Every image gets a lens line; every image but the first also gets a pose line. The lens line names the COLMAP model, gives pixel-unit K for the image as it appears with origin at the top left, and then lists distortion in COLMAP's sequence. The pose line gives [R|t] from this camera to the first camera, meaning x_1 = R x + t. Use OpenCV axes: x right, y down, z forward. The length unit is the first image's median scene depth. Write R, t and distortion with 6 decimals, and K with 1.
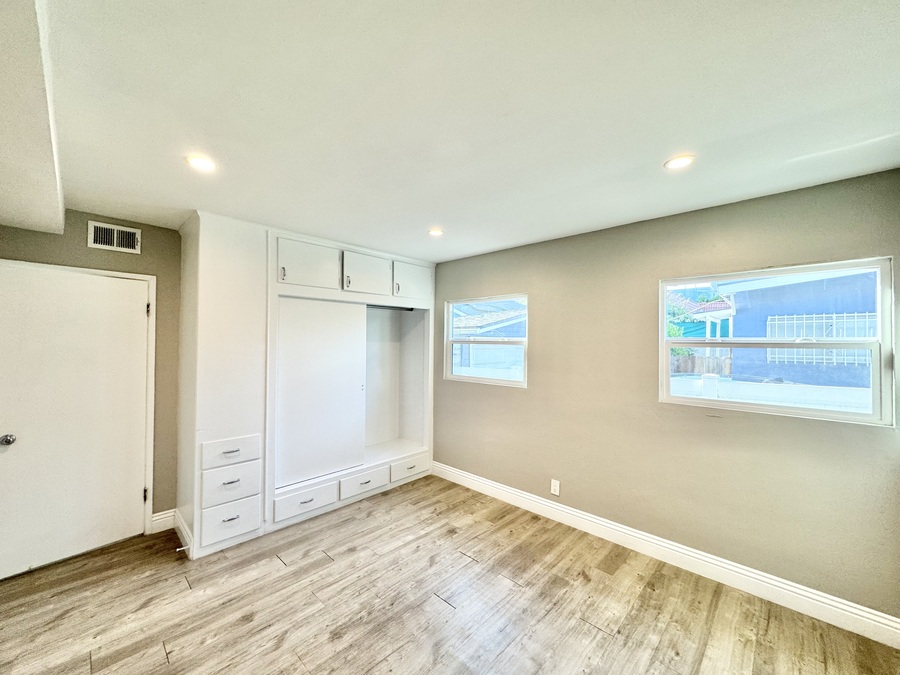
lens RADIAL K [[357.5, 0, 450.9], [0, 357.5, 336.4], [0, 0, 1]] dist [-0.002239, -0.000227]
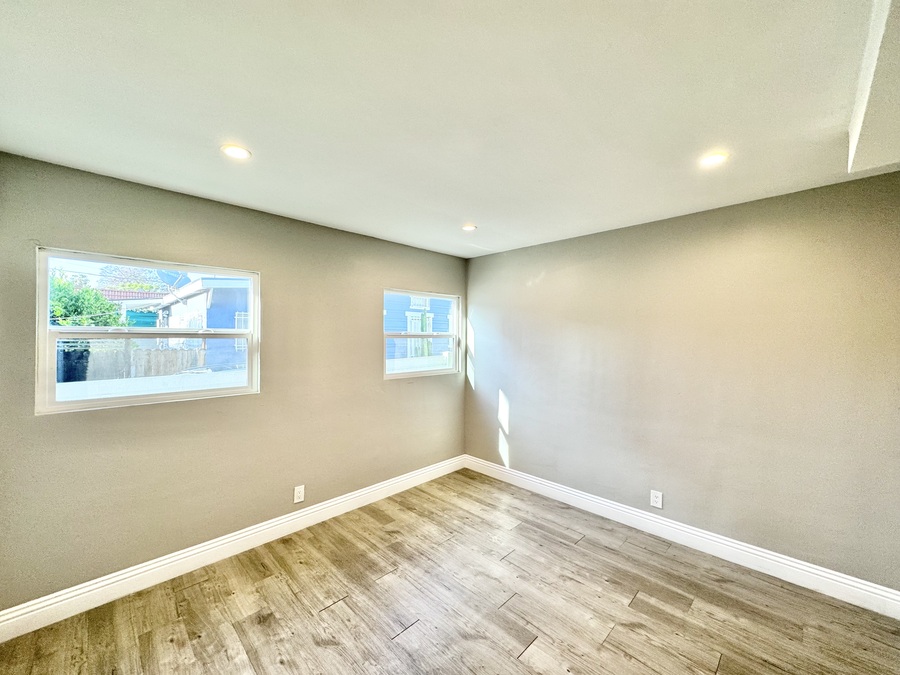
lens RADIAL K [[357.5, 0, 450.9], [0, 357.5, 336.4], [0, 0, 1]] dist [-0.002239, -0.000227]
pose [[0.020147, -0.007731, 0.999767, -0.705769], [-0.020235, 0.999762, 0.008139, 0.006860], [-0.999592, -0.020394, 0.019986, 0.703304]]
